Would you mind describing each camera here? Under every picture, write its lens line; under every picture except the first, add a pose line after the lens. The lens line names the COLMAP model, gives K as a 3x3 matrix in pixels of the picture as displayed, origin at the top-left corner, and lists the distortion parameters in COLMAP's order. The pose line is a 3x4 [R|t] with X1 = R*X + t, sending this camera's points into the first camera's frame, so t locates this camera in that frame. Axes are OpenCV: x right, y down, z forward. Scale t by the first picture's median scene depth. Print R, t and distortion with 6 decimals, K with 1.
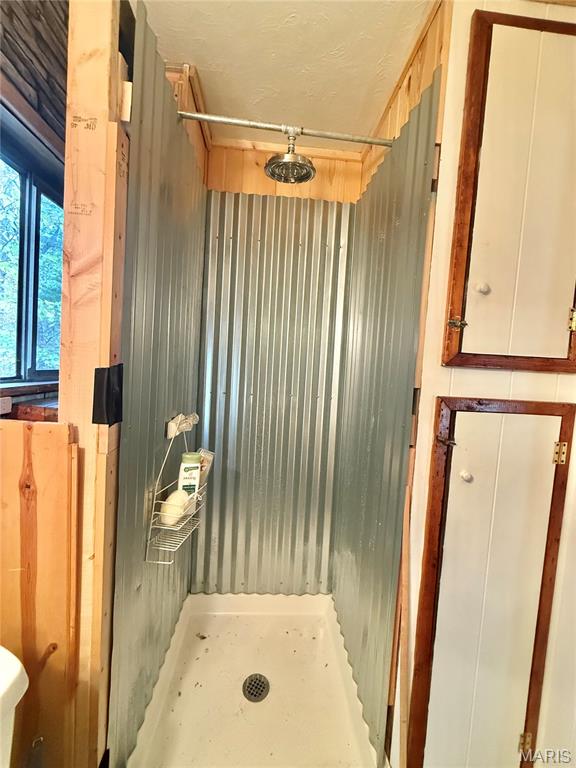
lens RADIAL K [[305.7, 0, 286.5], [0, 305.7, 381.9], [0, 0, 1]] dist [-0.000093, -0.000259]
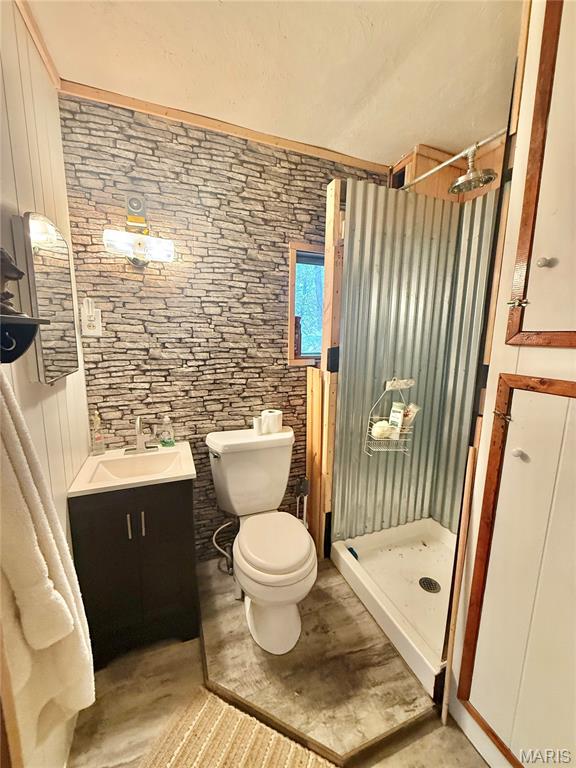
lens RADIAL K [[305.7, 0, 288.0], [0, 305.7, 383.0], [0, 0, 1]] dist [-0.000093, -0.000259]
pose [[0.306447, 0.098543, -0.946773, 1.290340], [-0.047168, 0.994977, 0.088293, 0.021815], [0.950718, 0.017600, 0.309556, -0.053043]]
